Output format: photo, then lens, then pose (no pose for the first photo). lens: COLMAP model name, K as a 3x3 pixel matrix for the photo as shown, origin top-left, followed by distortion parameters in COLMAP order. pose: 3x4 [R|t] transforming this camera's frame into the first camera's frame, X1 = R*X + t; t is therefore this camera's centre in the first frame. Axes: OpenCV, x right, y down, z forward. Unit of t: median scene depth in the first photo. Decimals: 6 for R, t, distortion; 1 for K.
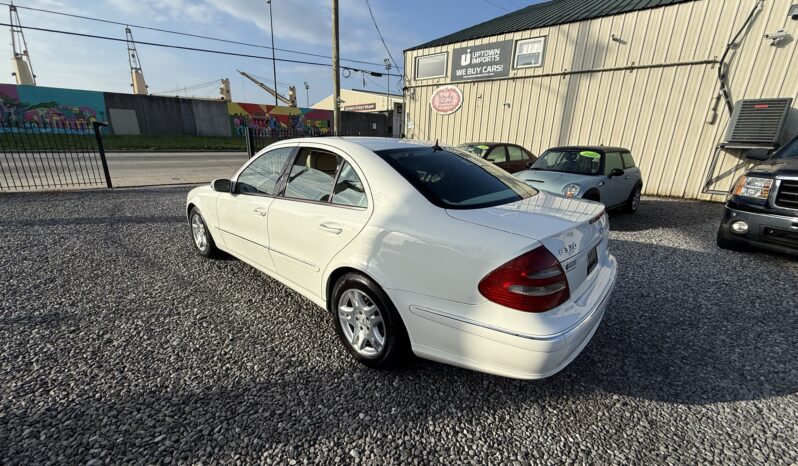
lens RADIAL K [[320.2, 0, 399.6], [0, 320.2, 235.4], [0, 0, 1]] dist [0.000014, 0.000004]
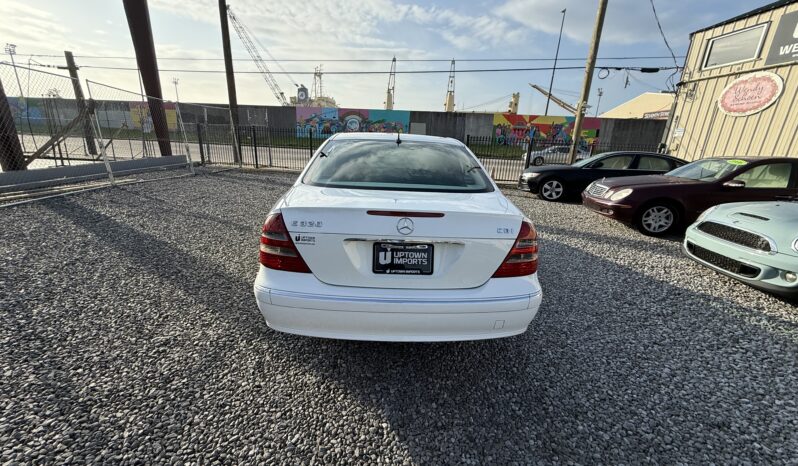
lens RADIAL K [[320.2, 0, 398.4], [0, 320.2, 235.2], [0, 0, 1]] dist [0.000014, 0.000004]
pose [[0.691190, 0.214083, -0.690235, 0.149687], [-0.236005, 0.969615, 0.064403, -0.006089], [0.683050, 0.118384, 0.720713, 0.045420]]
